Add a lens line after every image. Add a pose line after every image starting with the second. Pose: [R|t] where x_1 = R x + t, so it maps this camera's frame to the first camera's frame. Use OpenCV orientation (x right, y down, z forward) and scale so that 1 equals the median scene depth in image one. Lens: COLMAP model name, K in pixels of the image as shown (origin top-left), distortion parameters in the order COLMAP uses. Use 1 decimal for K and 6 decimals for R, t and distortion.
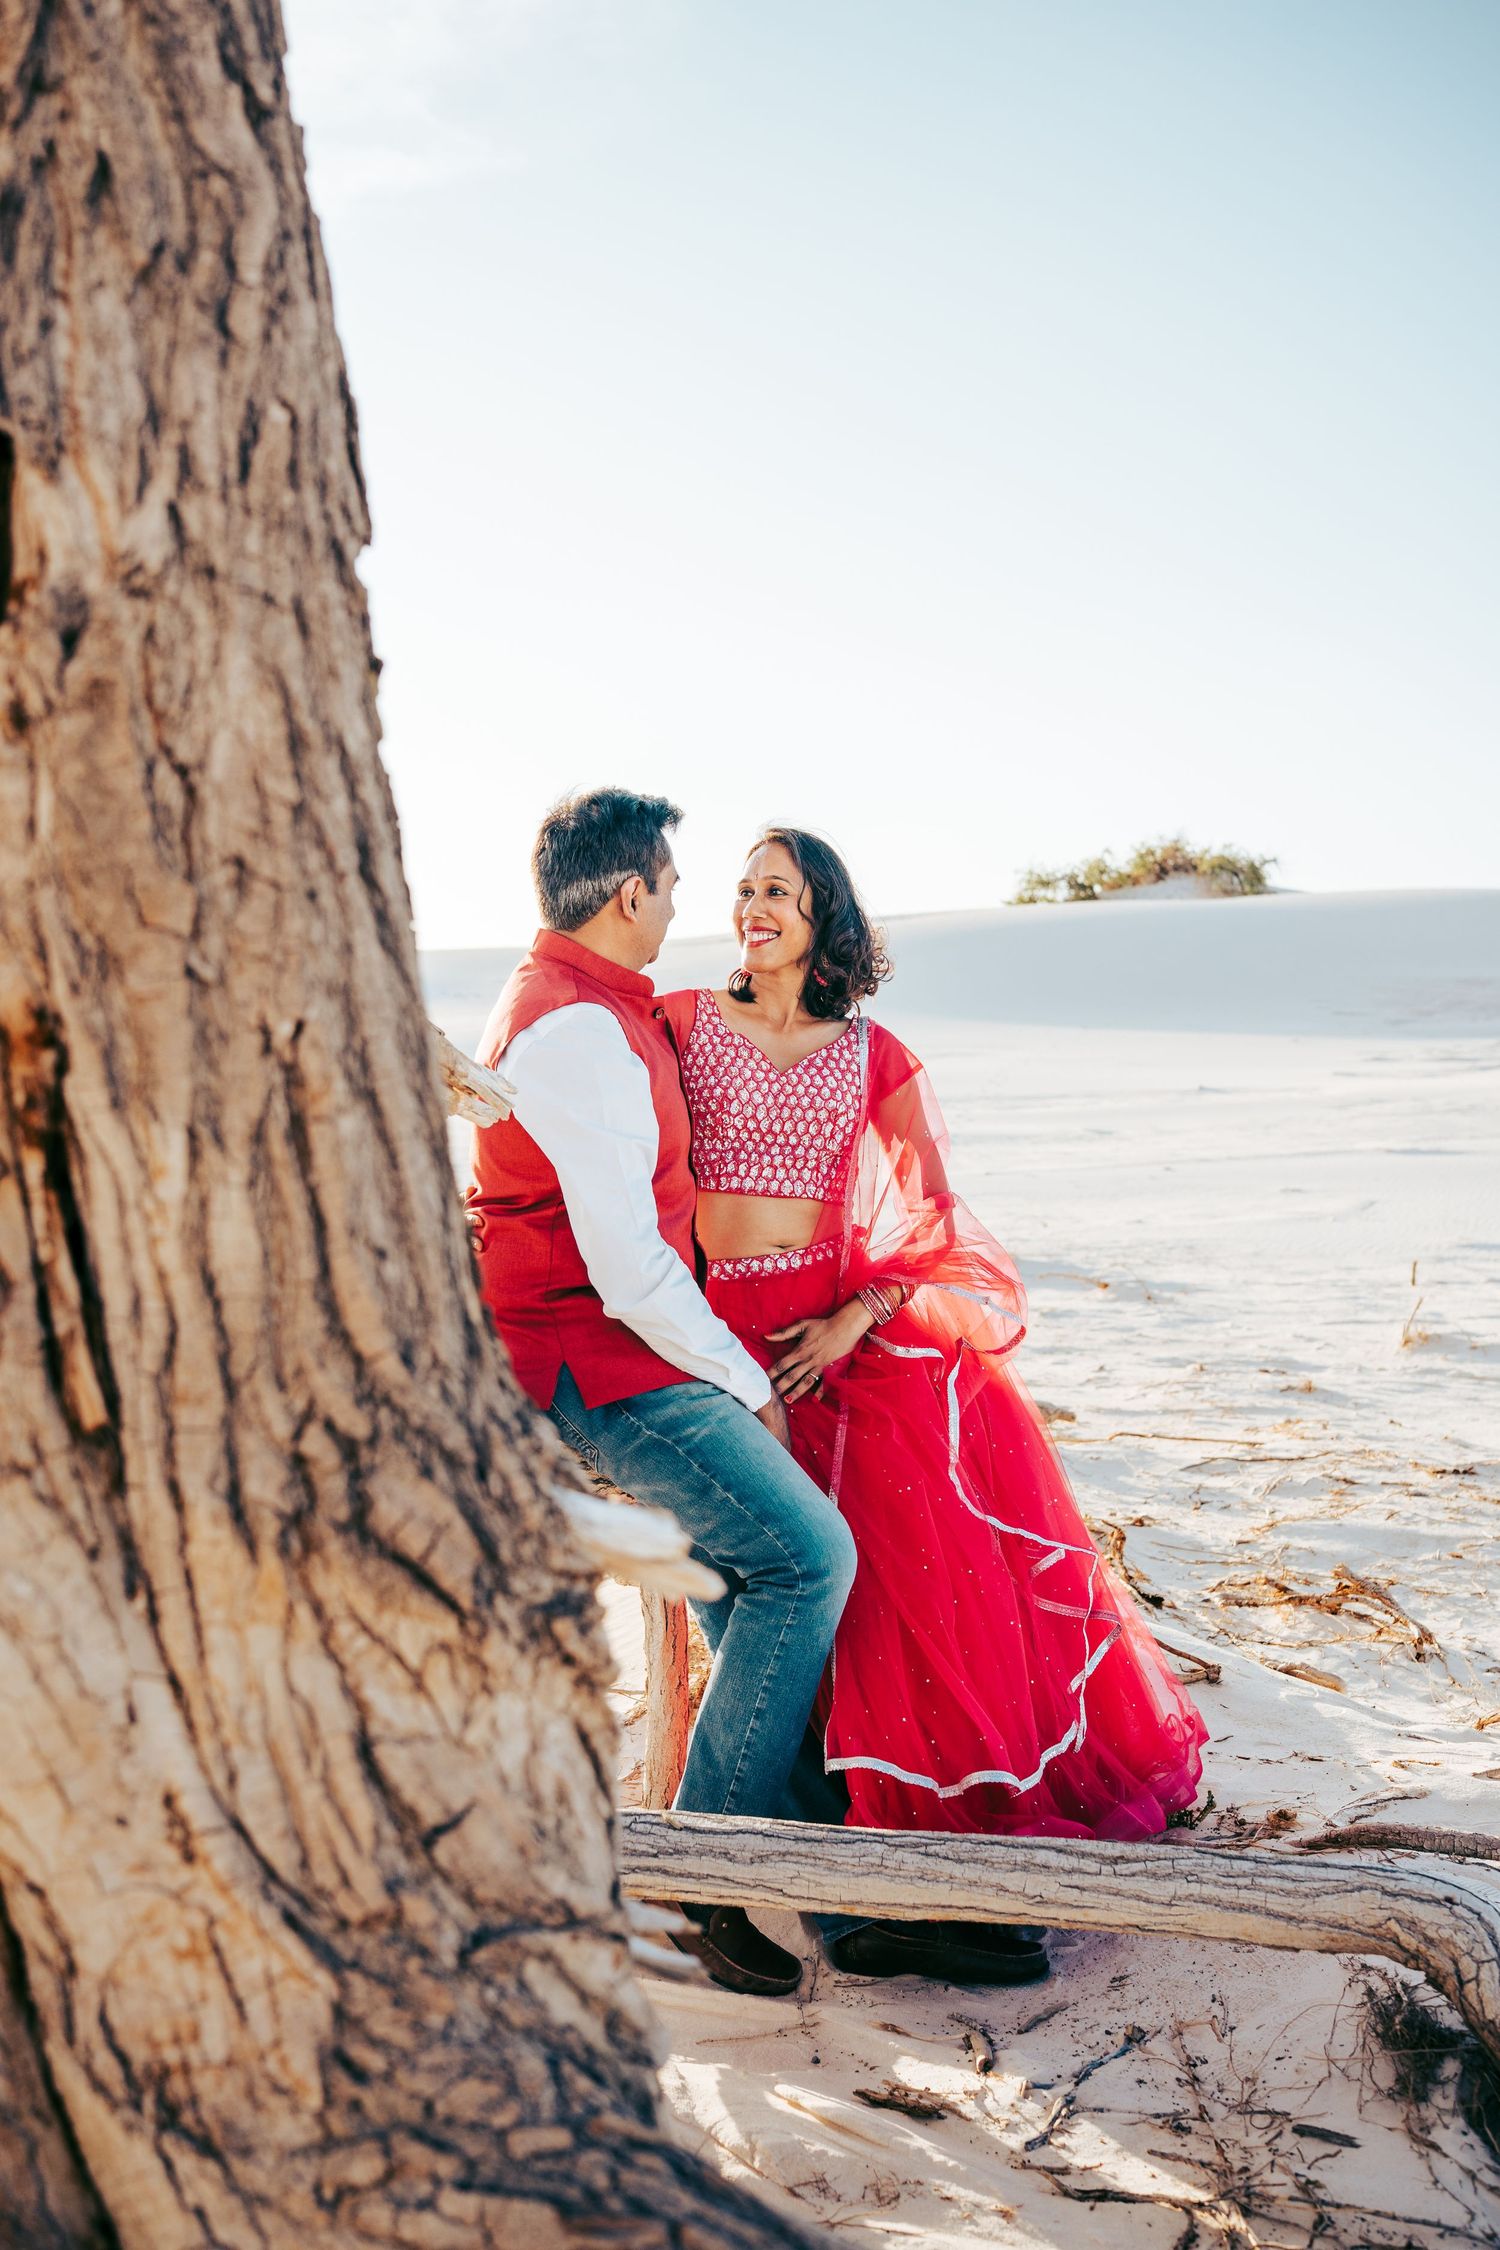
lens RADIAL K [[2159.2, 0, 759.0], [0, 2159.2, 1113.2], [0, 0, 1]] dist [-0.189569, 0.230268]
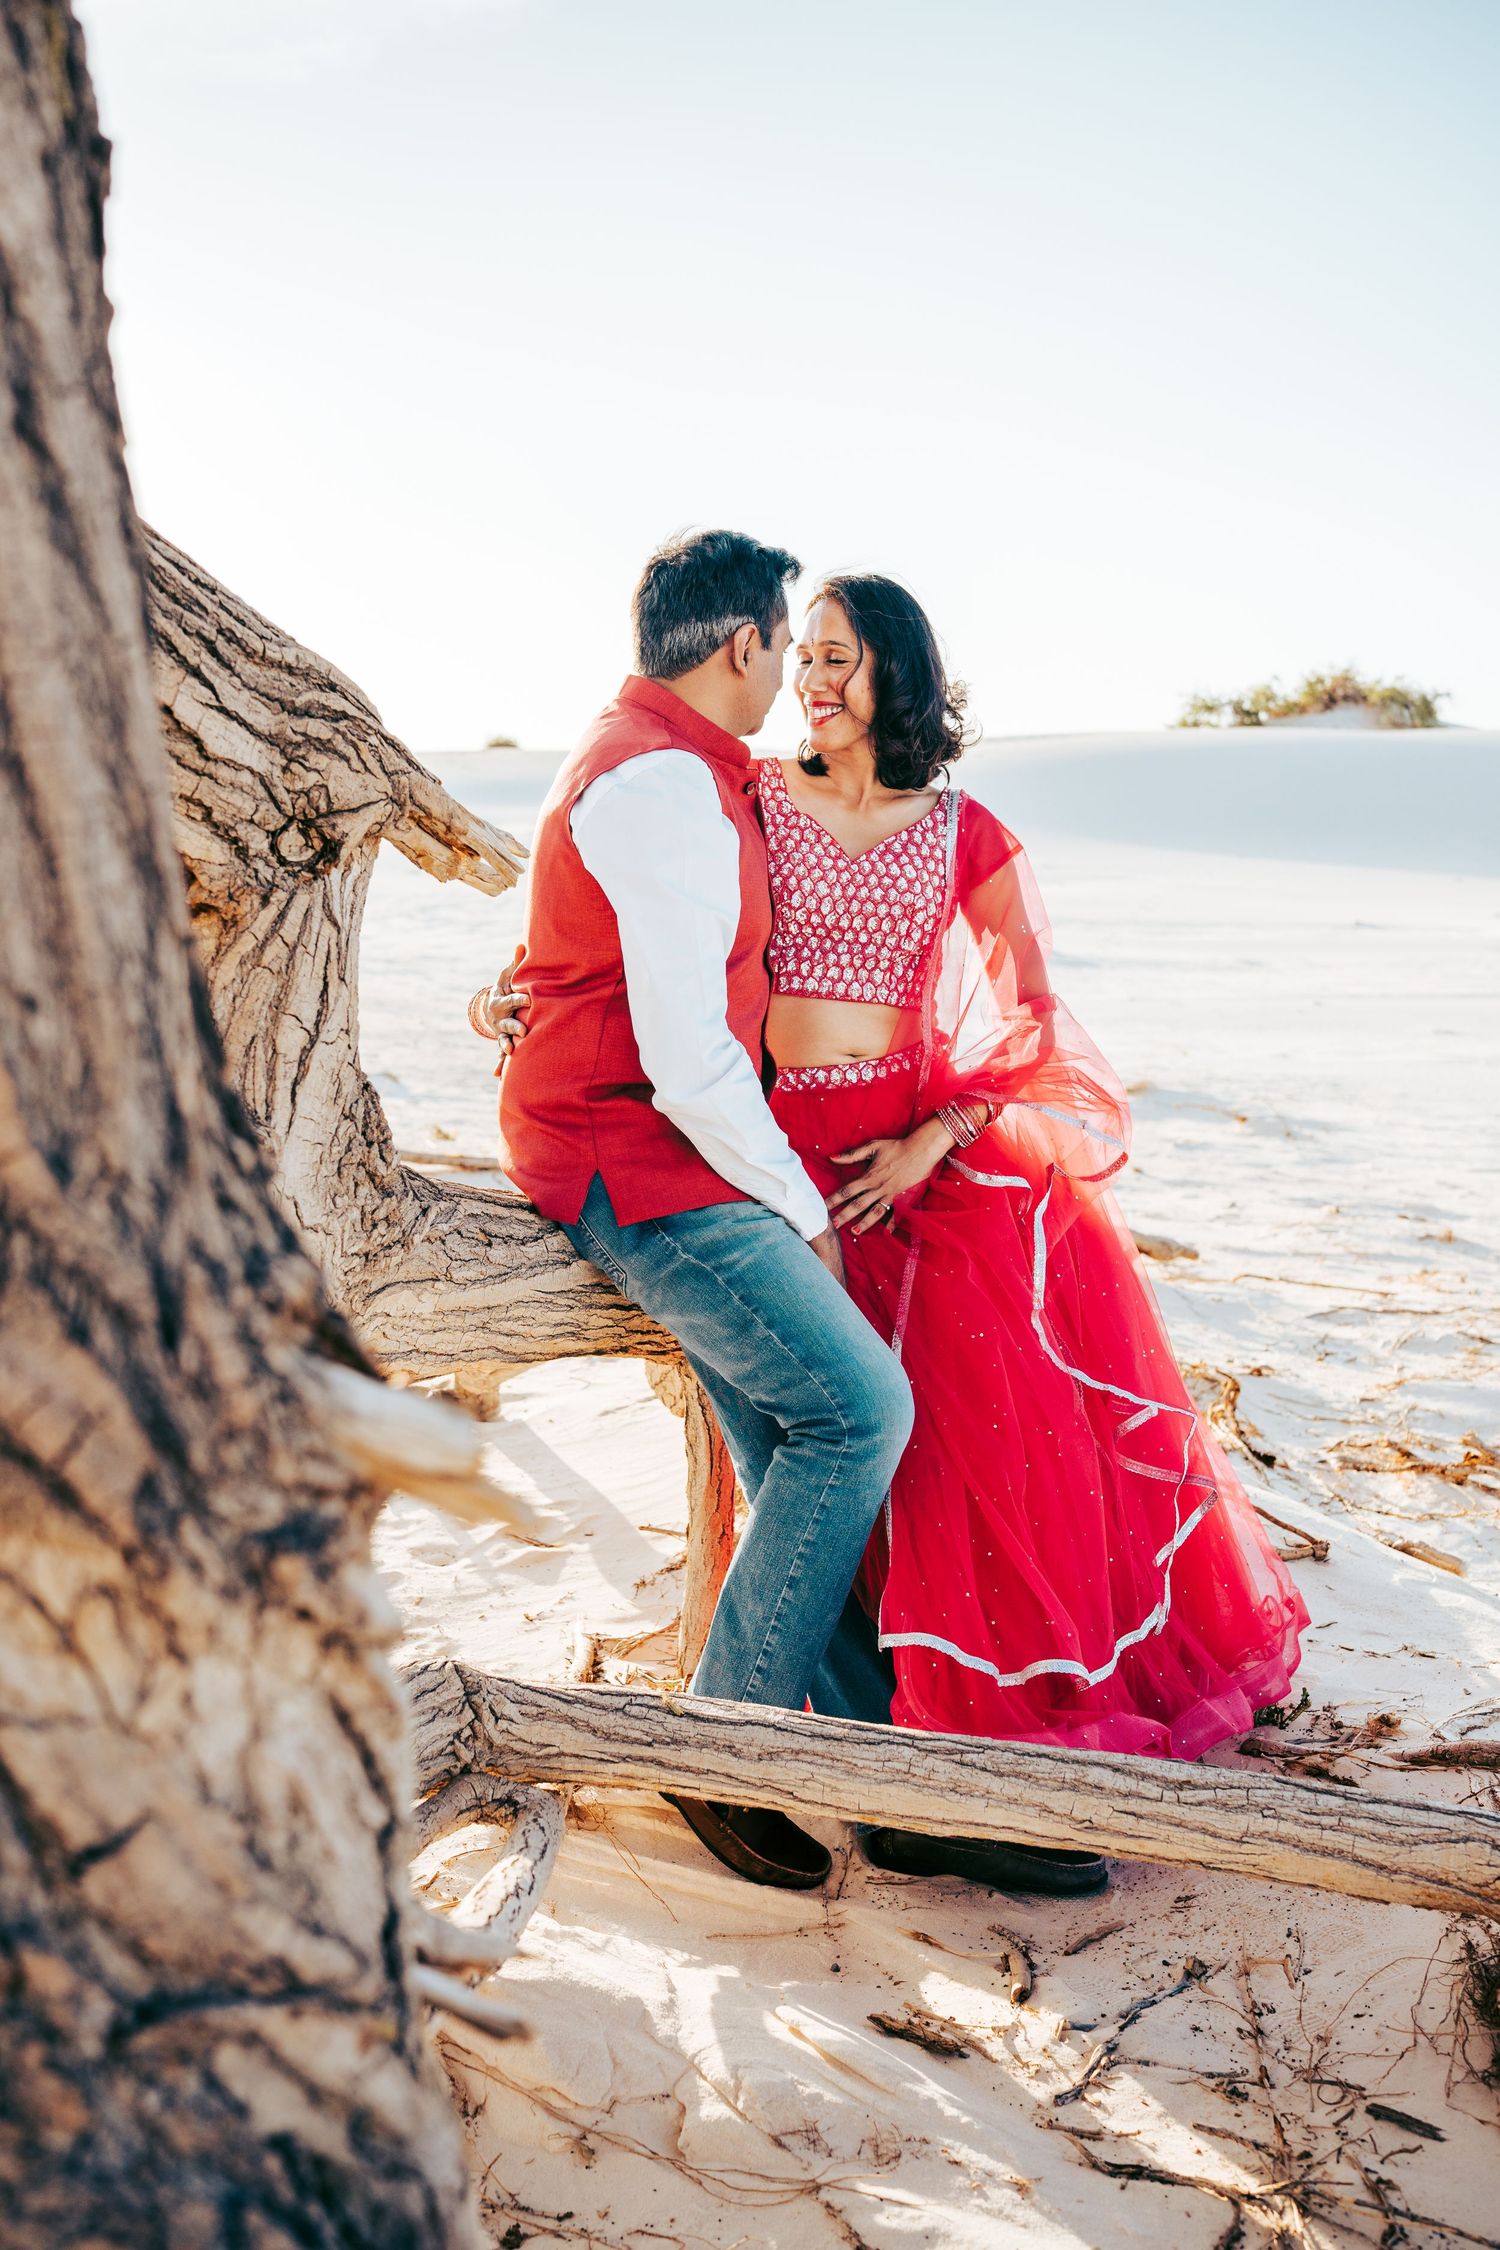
lens RADIAL K [[2159.2, 0, 759.0], [0, 2159.2, 1113.2], [0, 0, 1]] dist [-0.189569, 0.230268]
pose [[0.996690, 0.047328, -0.066096, 0.041439], [-0.041469, 0.995313, 0.087366, 0.014045], [0.069921, -0.084335, 0.993981, 0.155146]]
